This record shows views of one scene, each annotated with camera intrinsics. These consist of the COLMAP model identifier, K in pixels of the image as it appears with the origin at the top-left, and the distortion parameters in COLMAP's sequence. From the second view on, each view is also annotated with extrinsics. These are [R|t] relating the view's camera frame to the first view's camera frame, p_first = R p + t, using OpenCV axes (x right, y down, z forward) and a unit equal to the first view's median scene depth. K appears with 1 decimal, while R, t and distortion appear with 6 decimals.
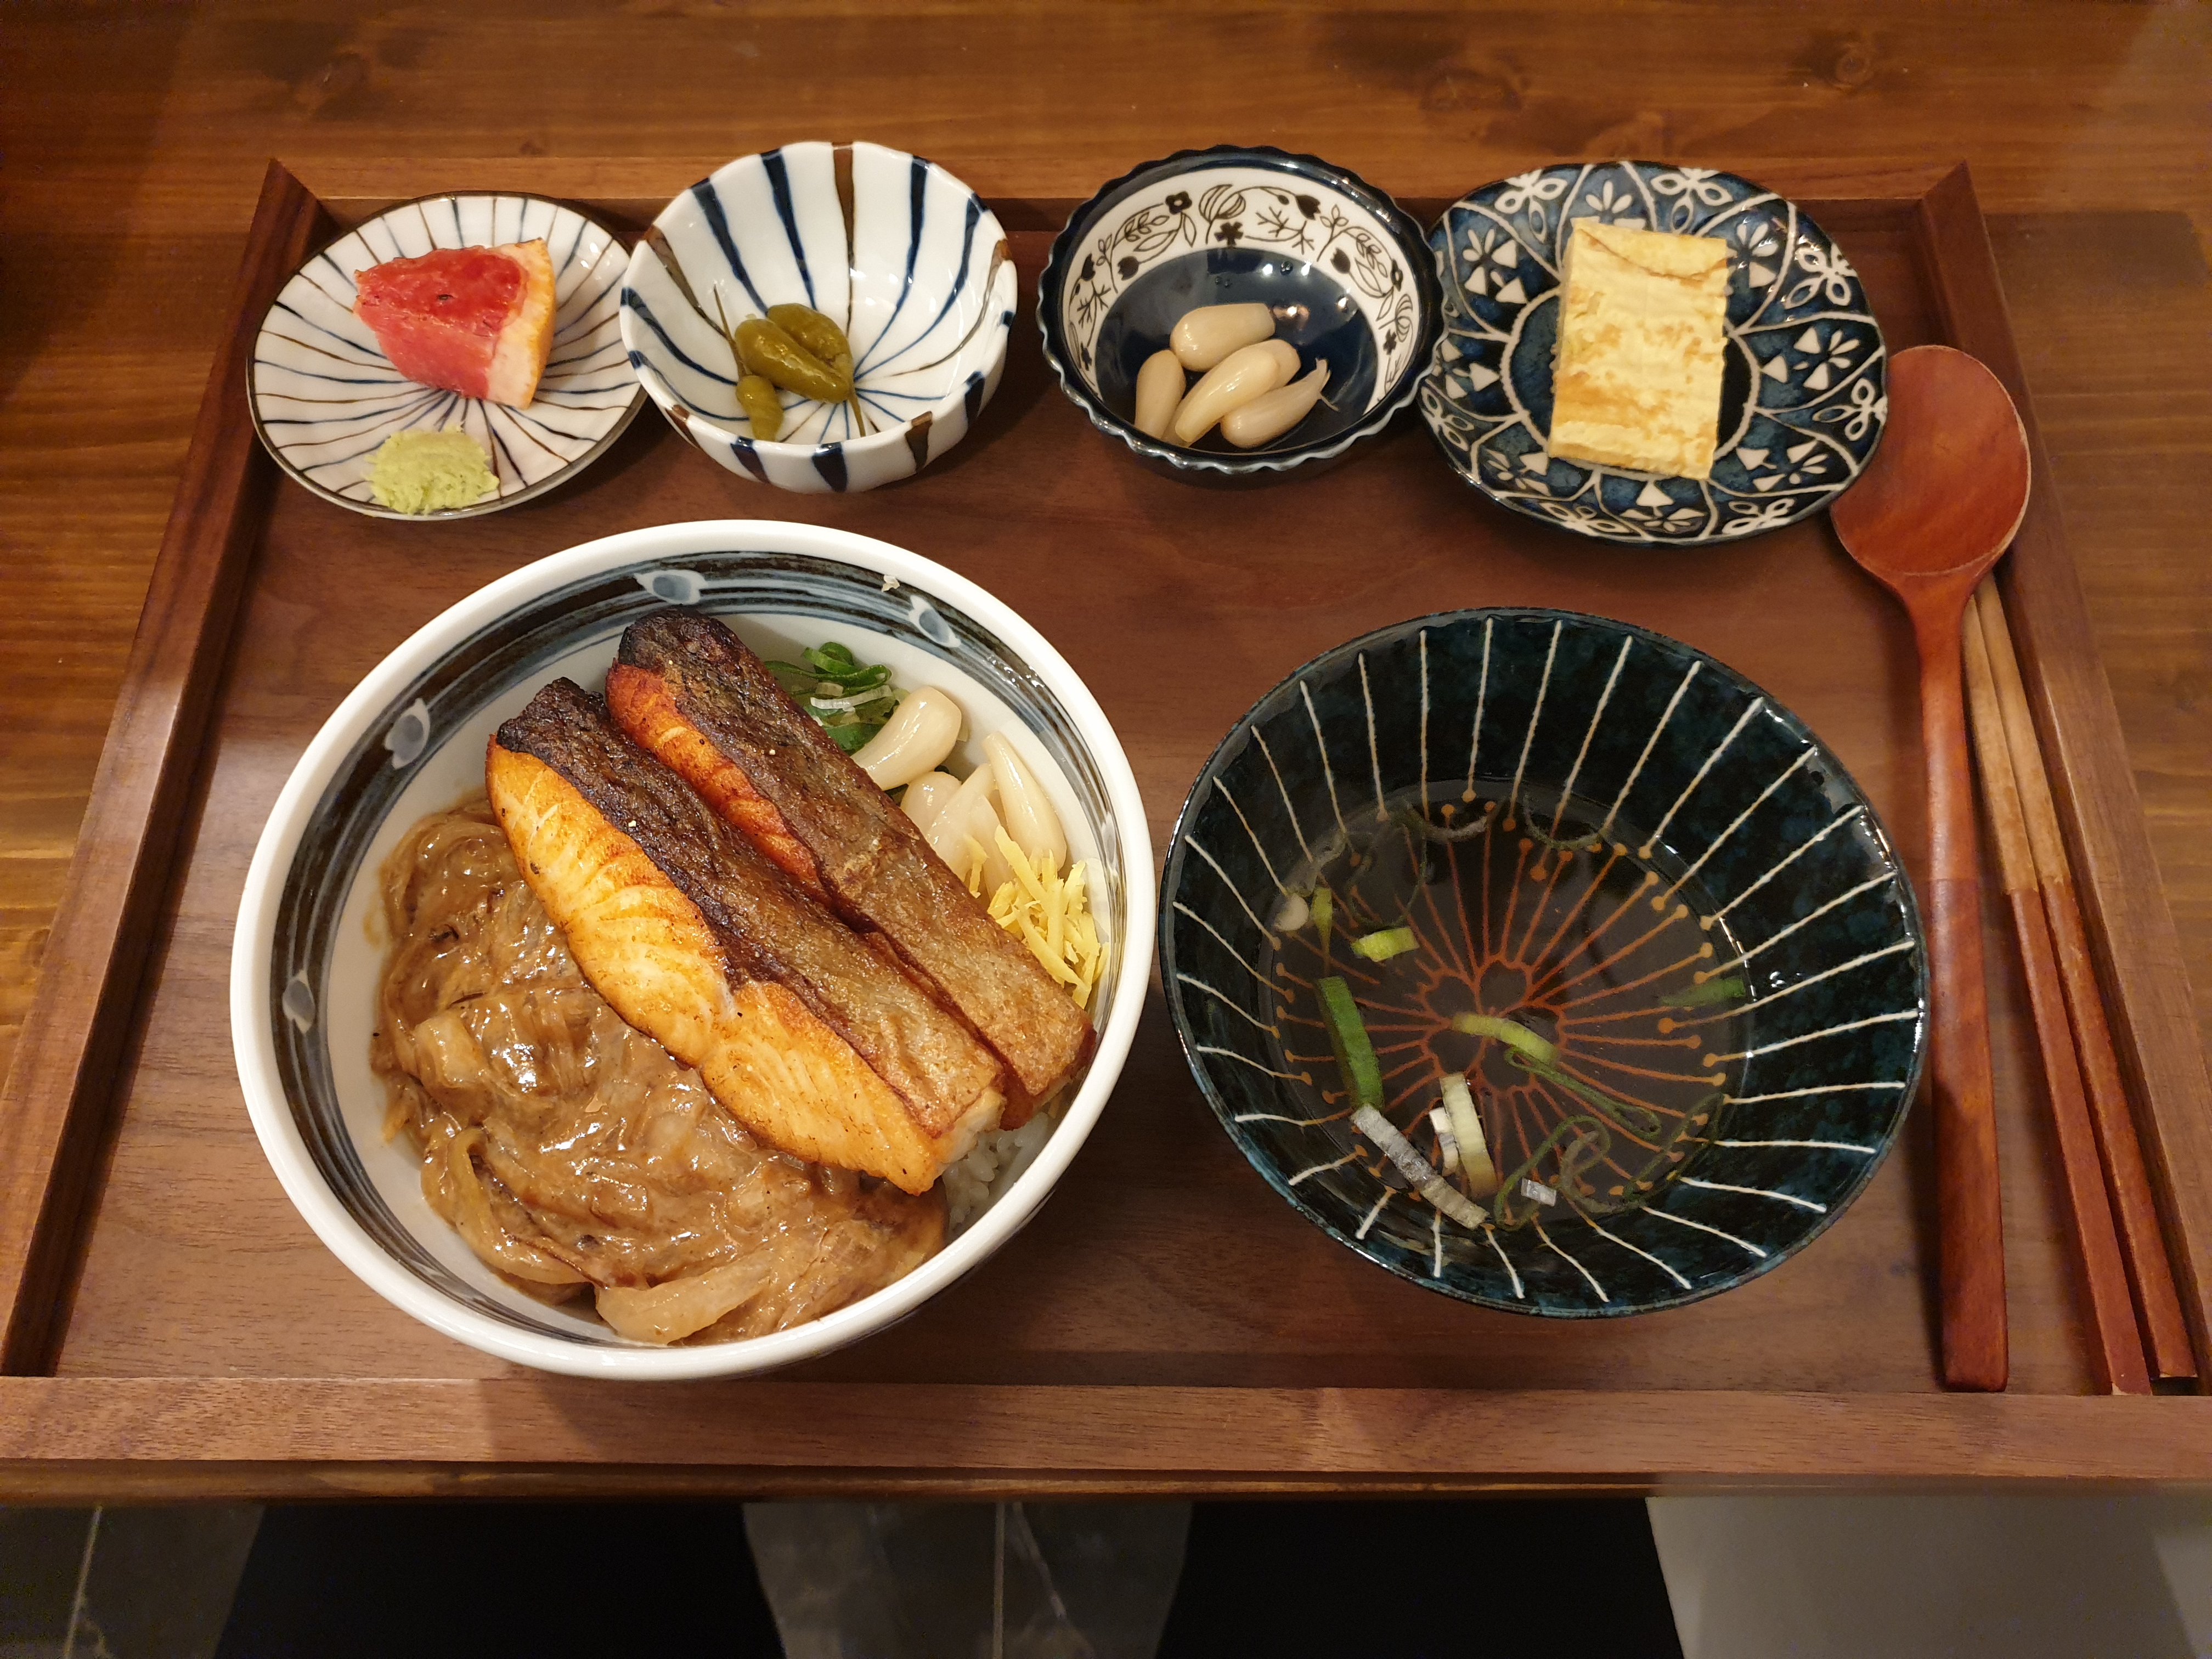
lens RADIAL K [[1821.4, 0, 1106.0], [0, 1821.4, 829.5], [0, 0, 1]] dist [0.027179, -0.065682]
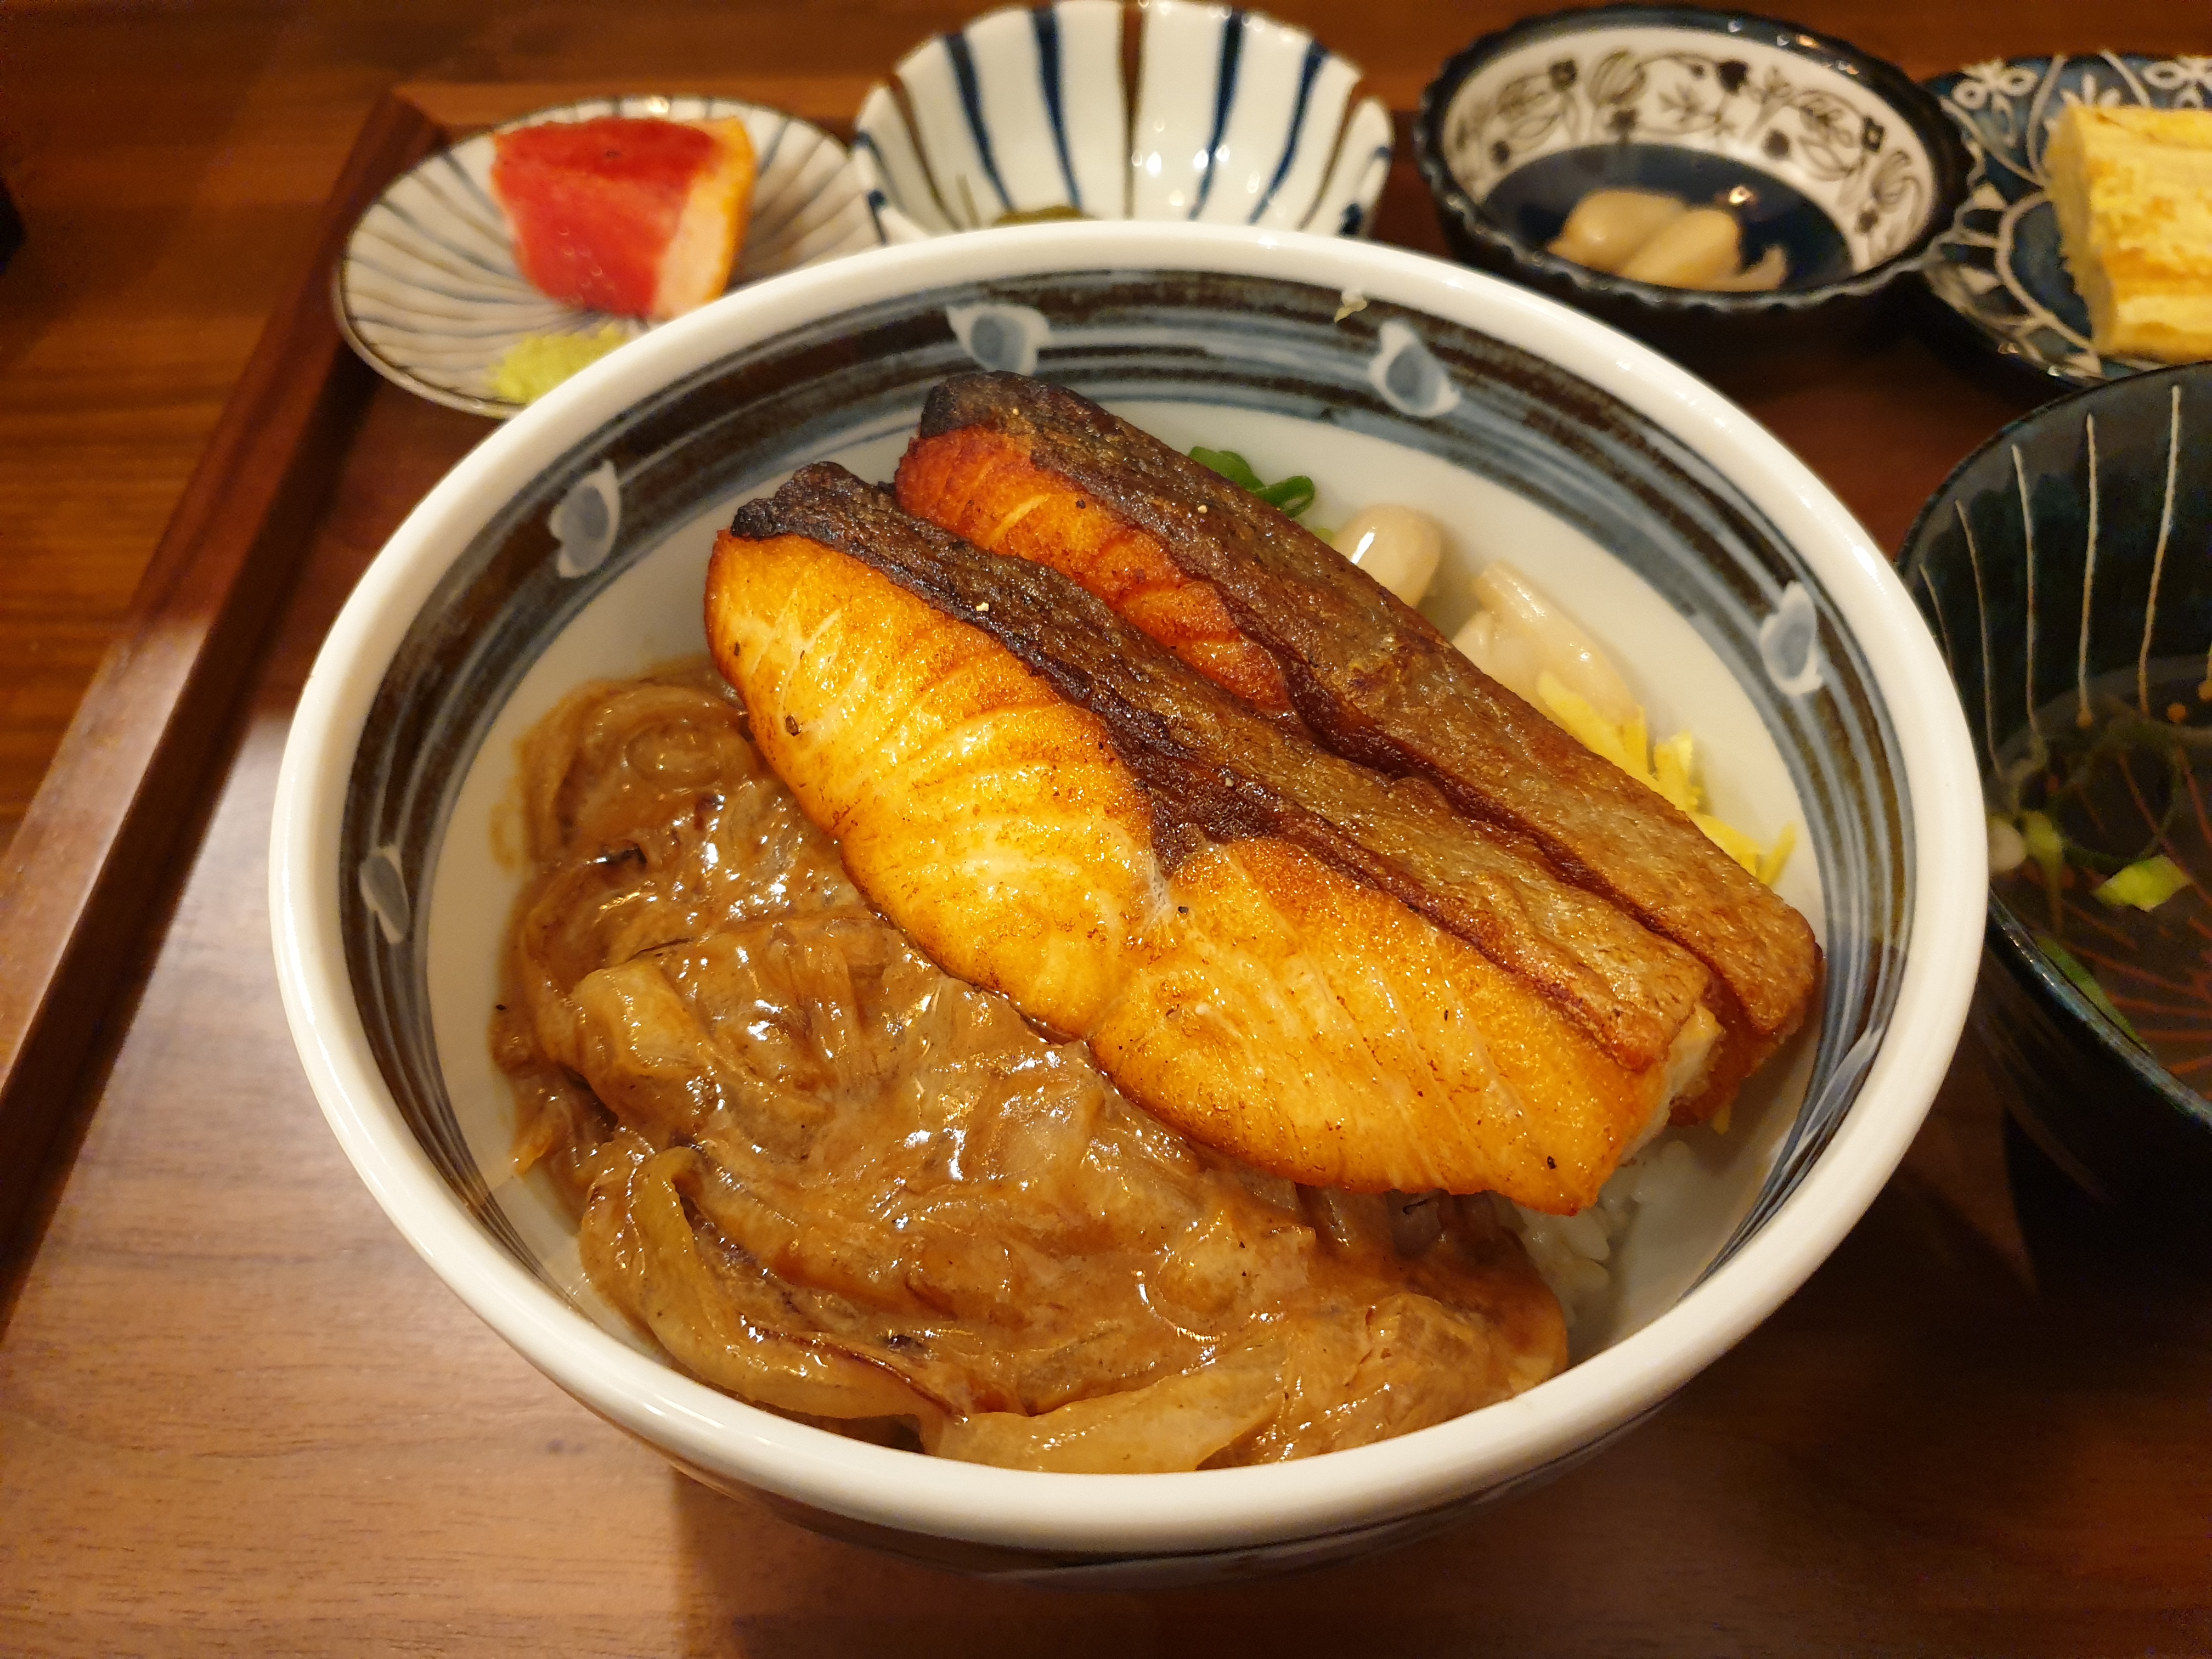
lens RADIAL K [[1821.4, 0, 1106.0], [0, 1821.4, 829.5], [0, 0, 1]] dist [0.027179, -0.065682]
pose [[0.999919, -0.011790, 0.004898, -0.208911], [0.012618, 0.971001, -0.238744, 0.191946], [-0.001942, 0.238786, 0.971070, 0.424619]]
